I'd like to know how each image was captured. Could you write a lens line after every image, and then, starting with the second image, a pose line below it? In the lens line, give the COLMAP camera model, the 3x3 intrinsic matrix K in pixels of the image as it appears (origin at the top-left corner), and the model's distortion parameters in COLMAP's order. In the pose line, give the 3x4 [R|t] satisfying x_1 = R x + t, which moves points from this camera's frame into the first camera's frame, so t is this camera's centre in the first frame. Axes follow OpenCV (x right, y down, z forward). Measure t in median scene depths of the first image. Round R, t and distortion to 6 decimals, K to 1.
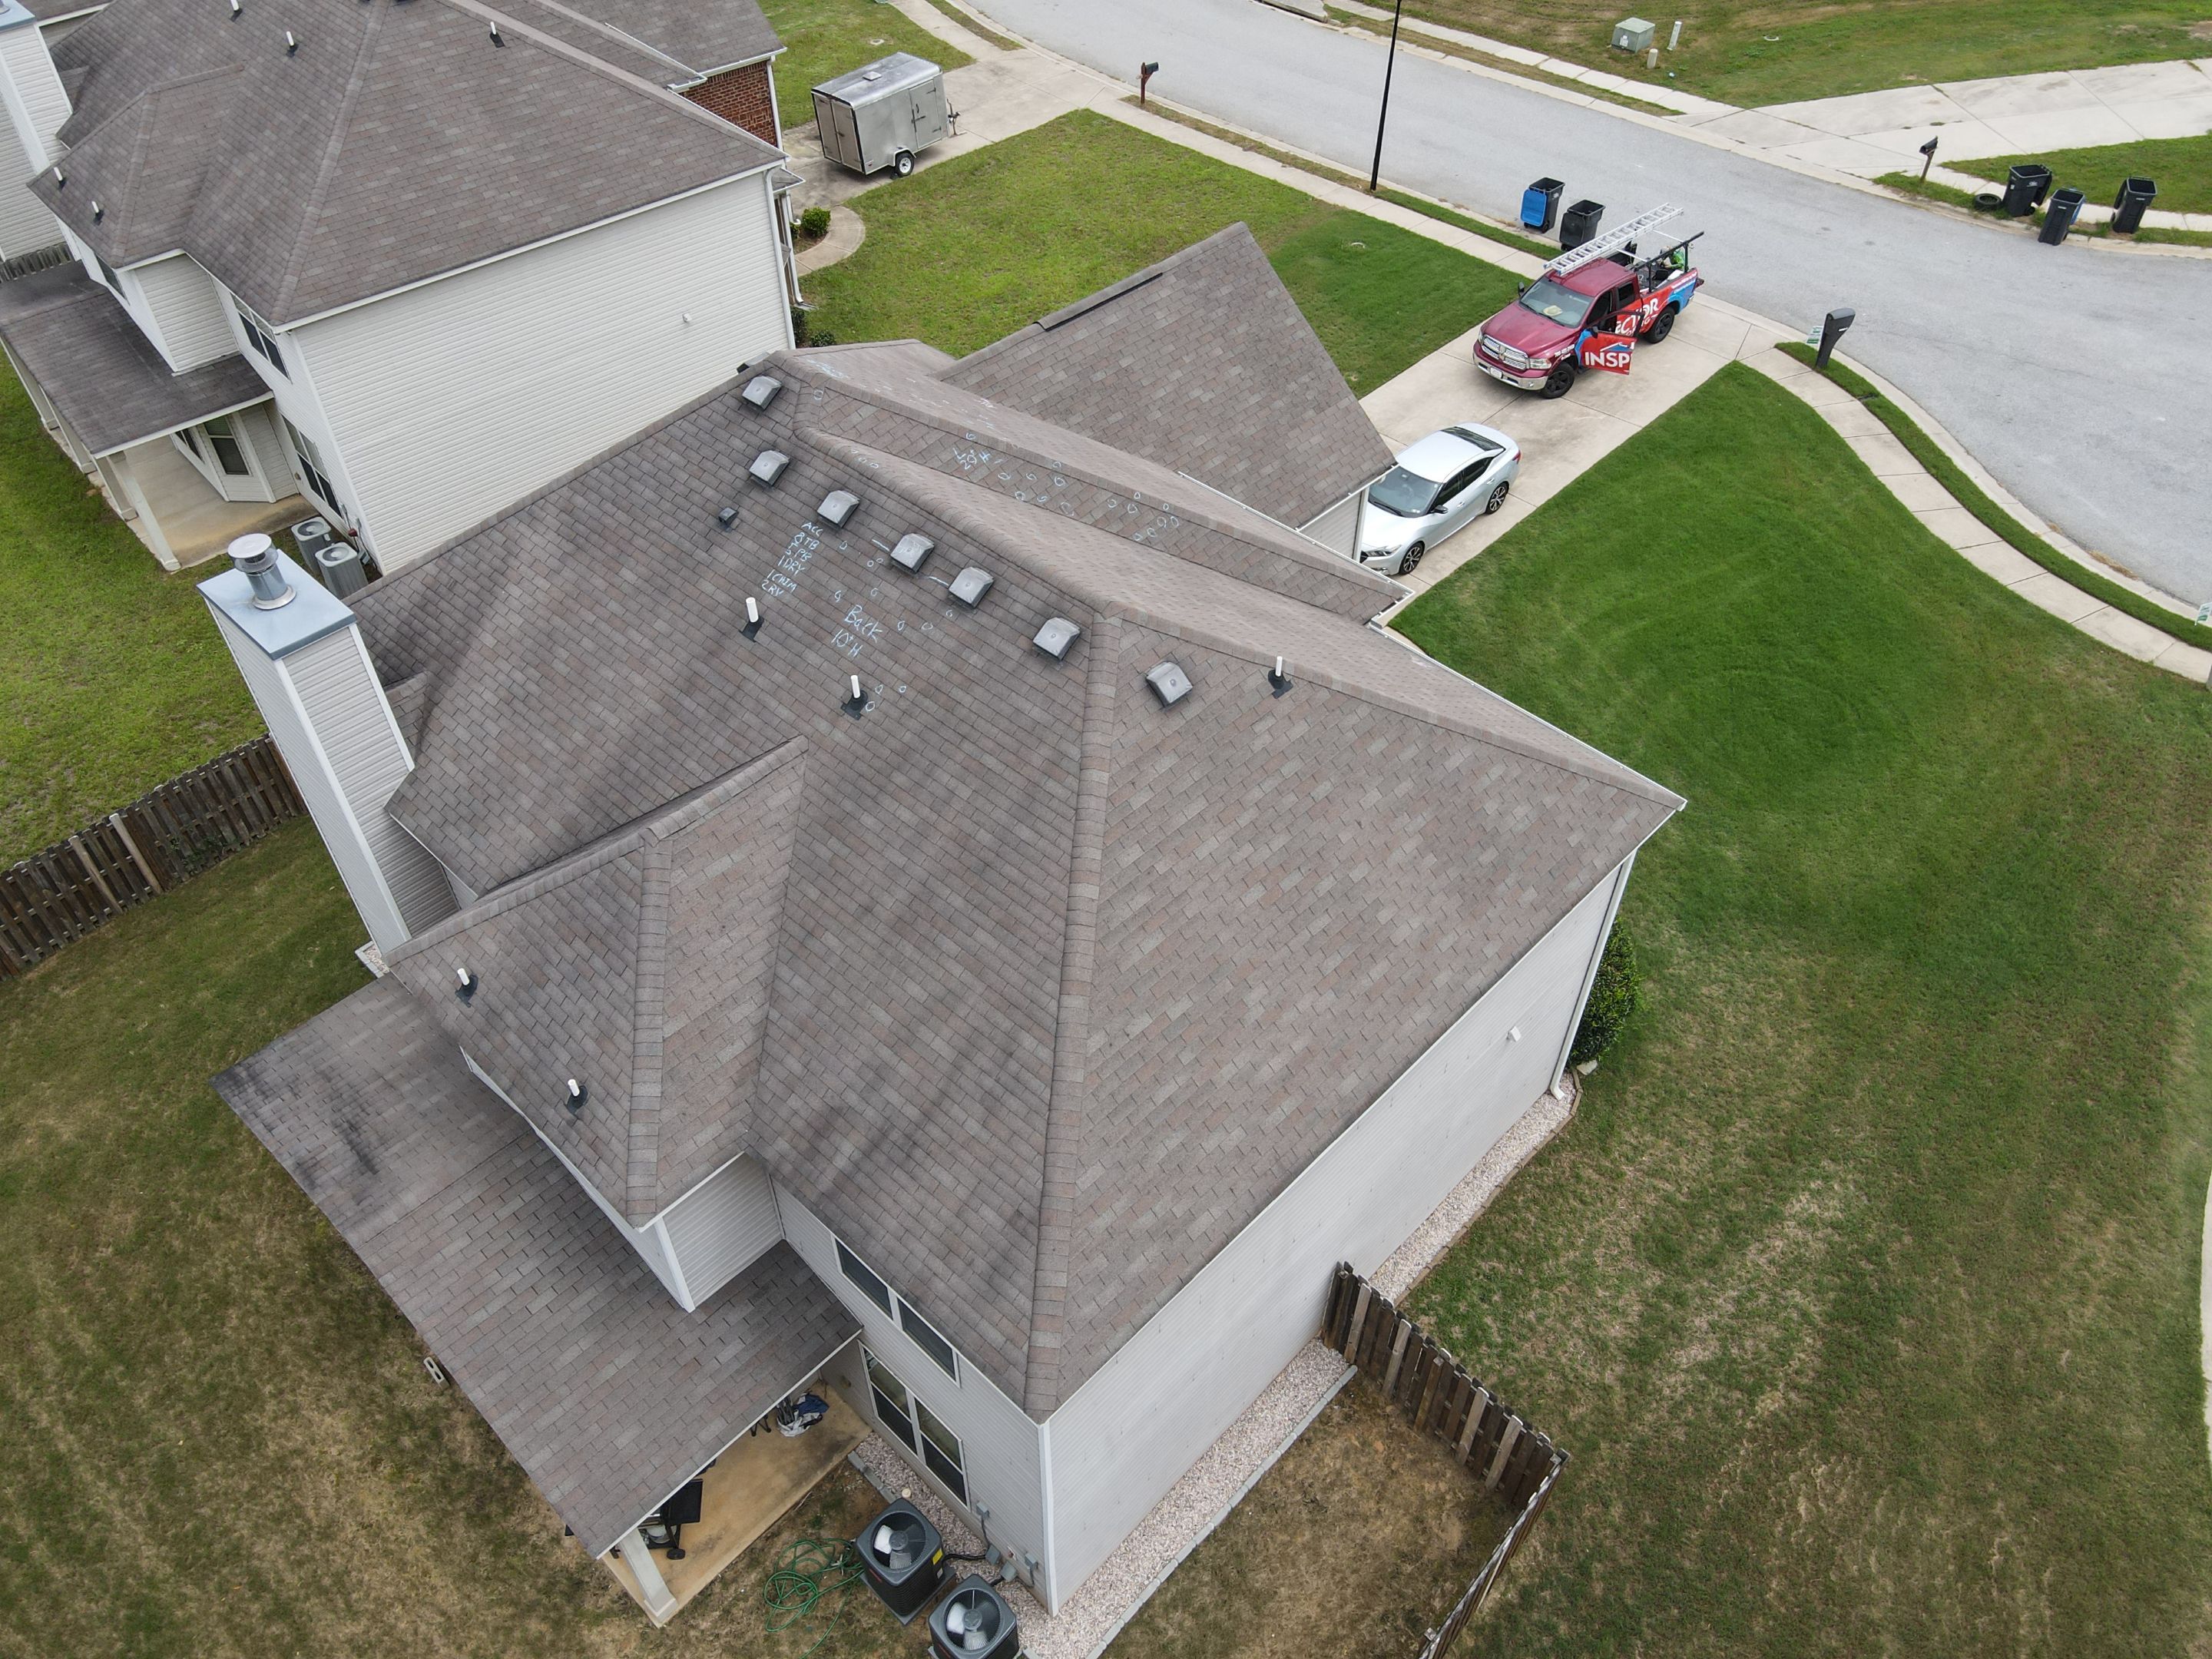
lens RADIAL K [[1629.6, 0, 1115.3], [0, 1629.6, 830.5], [0, 0, 1]] dist [-0.003093, 0.031184]
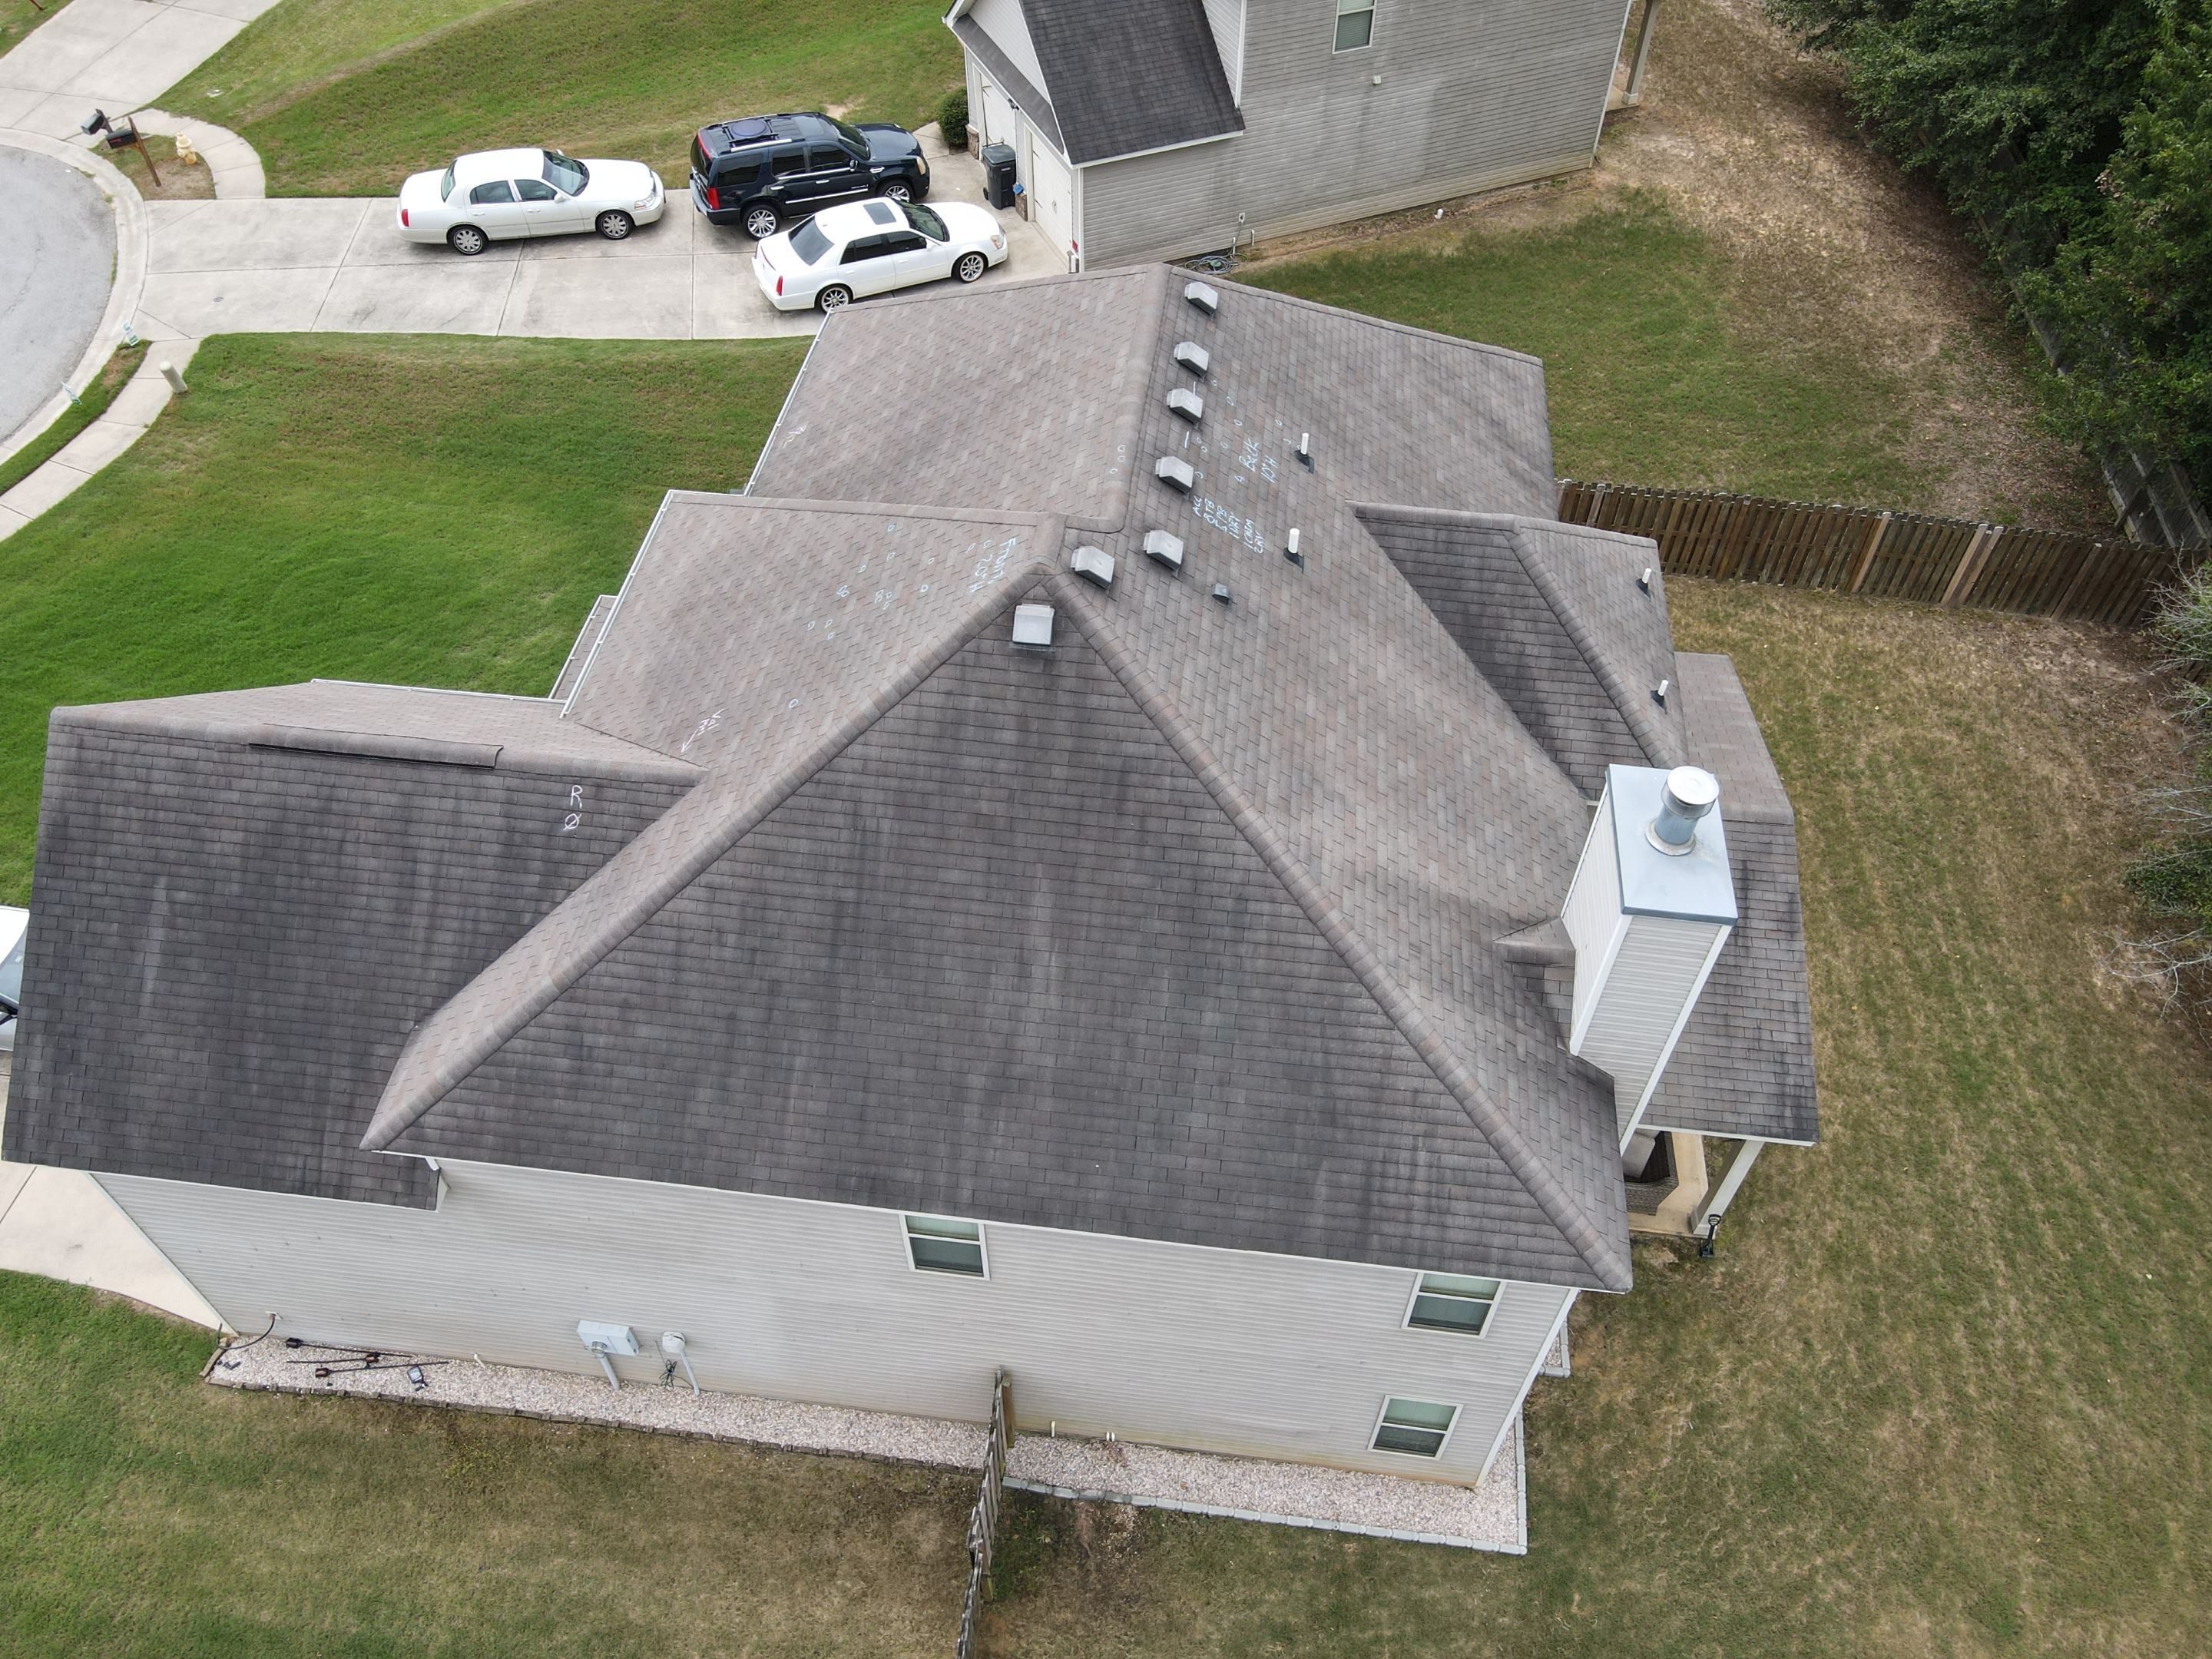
lens RADIAL K [[1628.2, 0, 1113.8], [0, 1628.2, 830.3], [0, 0, 1]] dist [0.015400, -0.002184]
pose [[-0.598120, -0.607157, 0.523080, -0.613240], [0.559147, 0.151424, 0.815123, -0.765474], [-0.574114, 0.780020, 0.248920, 0.758633]]
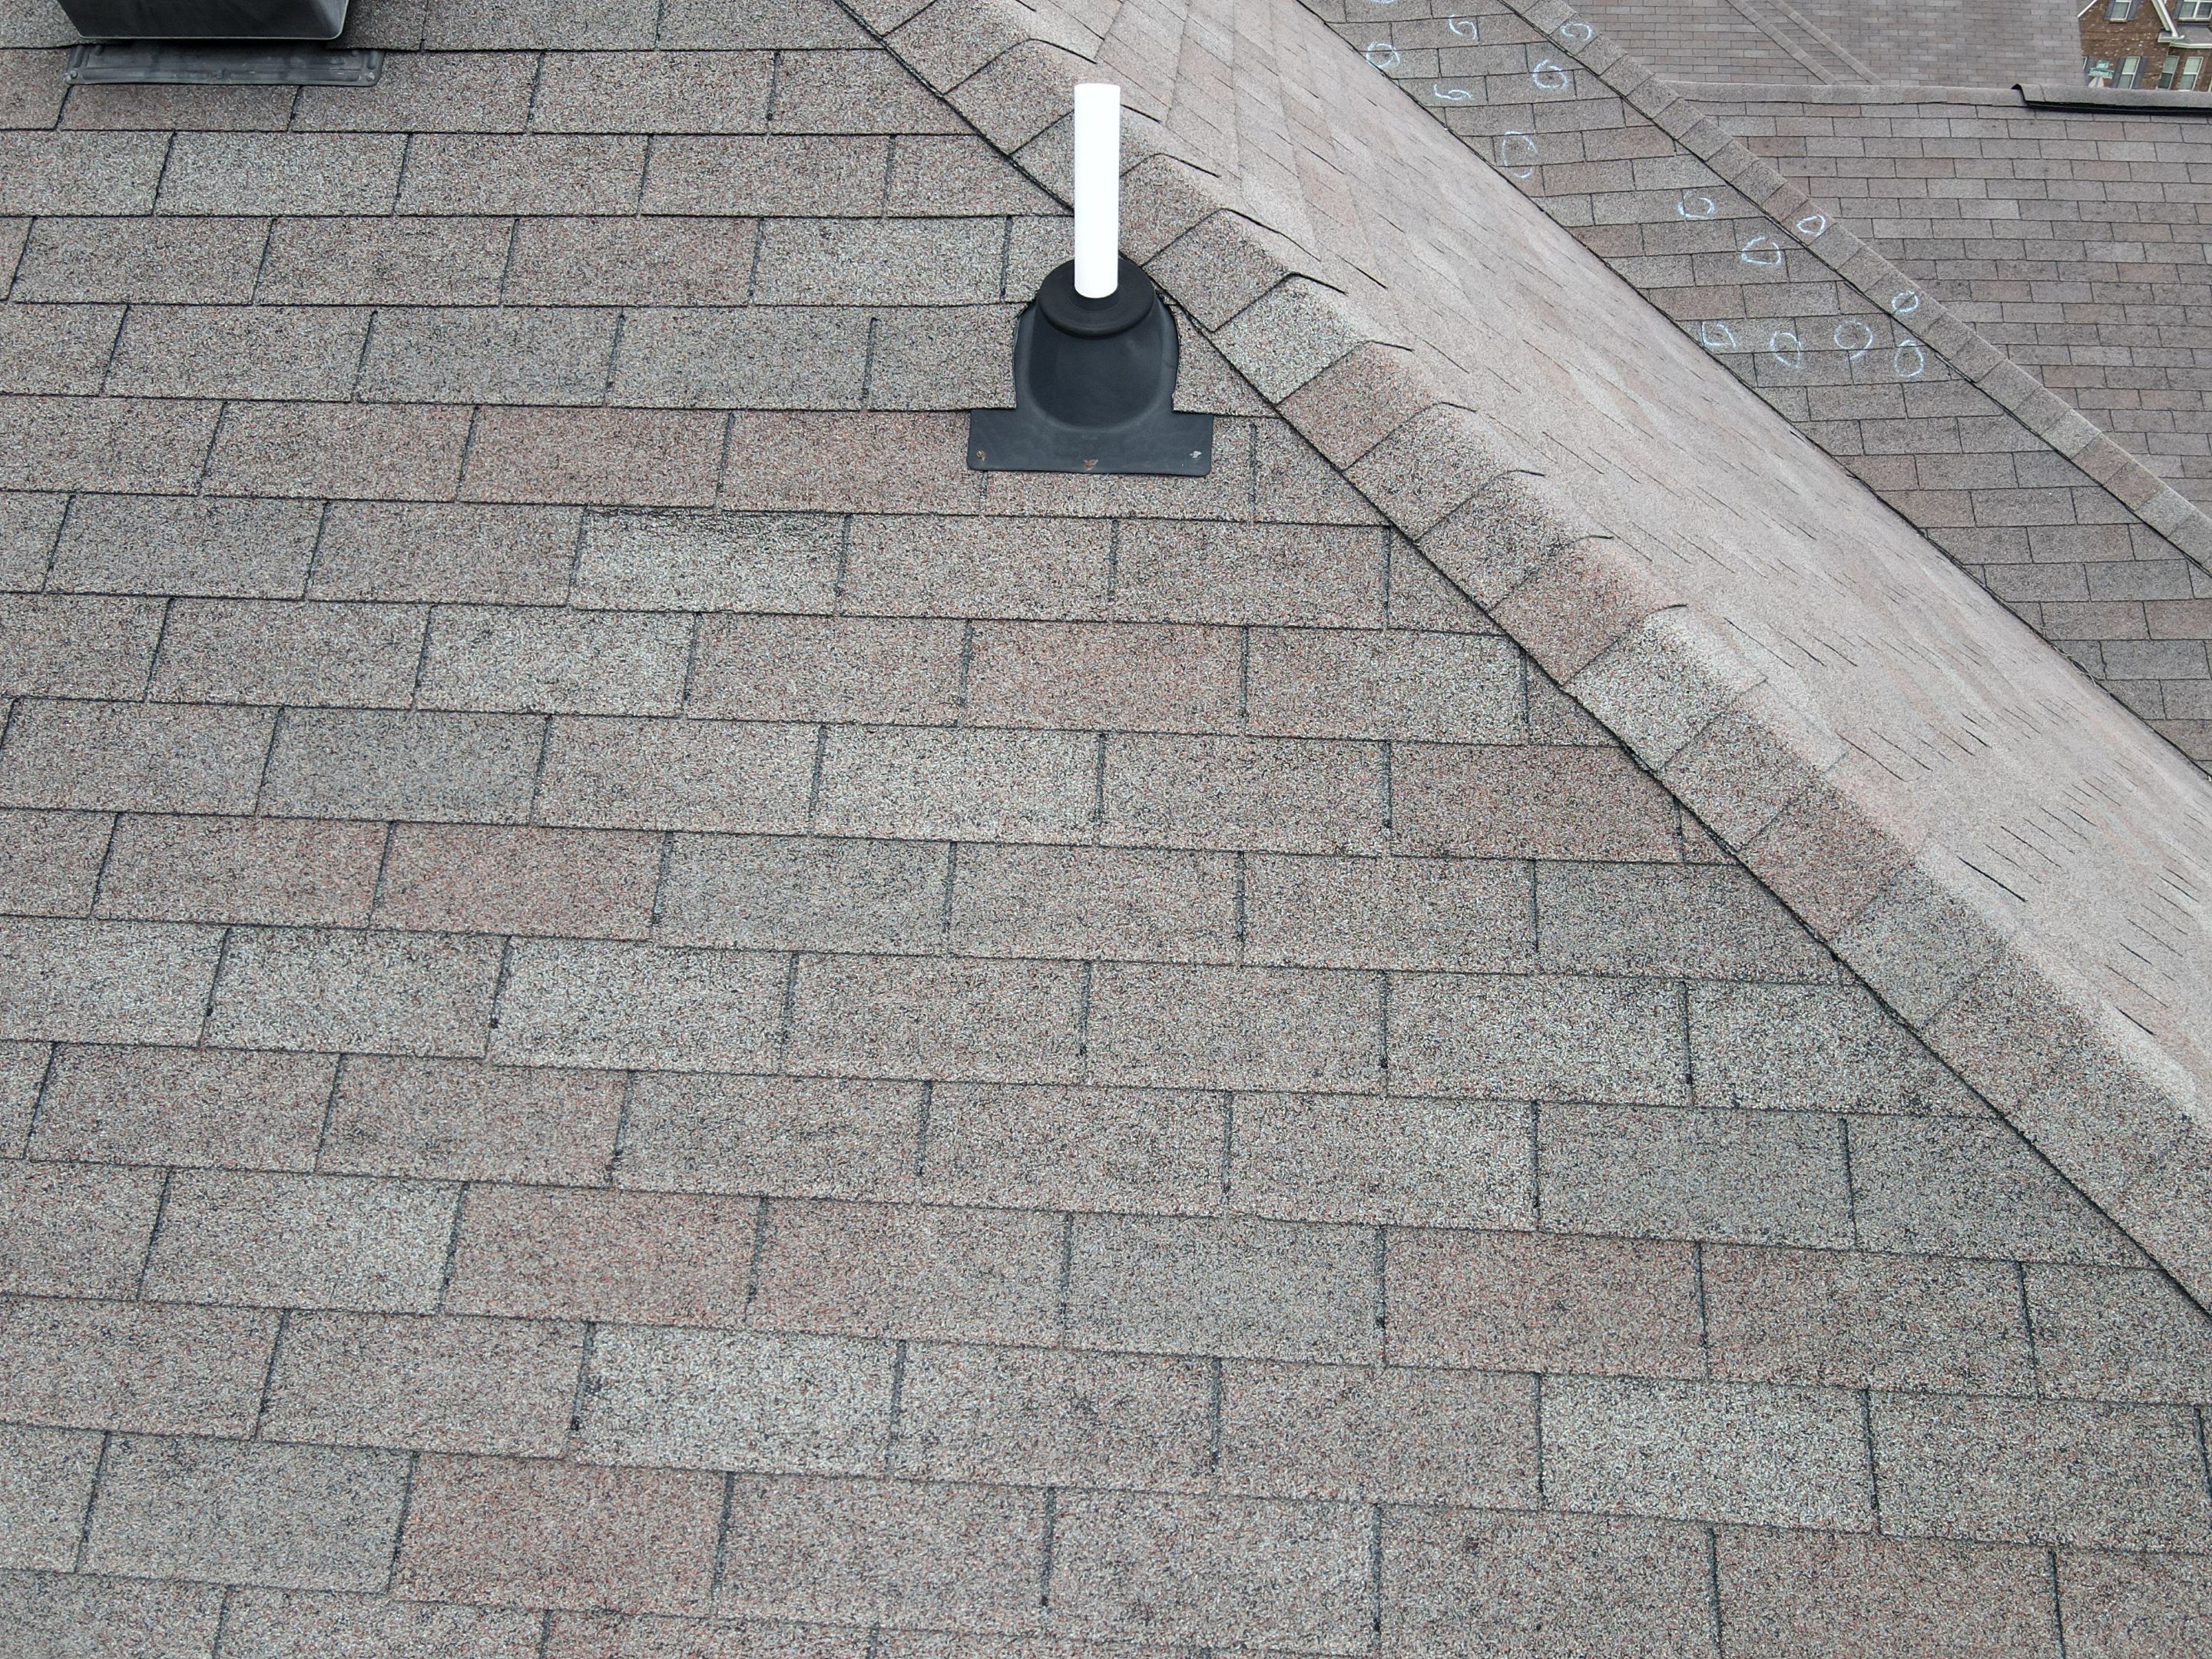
lens RADIAL K [[1628.2, 0, 1113.8], [0, 1628.2, 830.3], [0, 0, 1]] dist [0.015400, -0.002184]
pose [[0.647624, 0.410587, -0.641874, 0.142827], [-0.544661, 0.838554, -0.013143, -0.047738], [0.532849, 0.358115, 0.766698, 0.699101]]
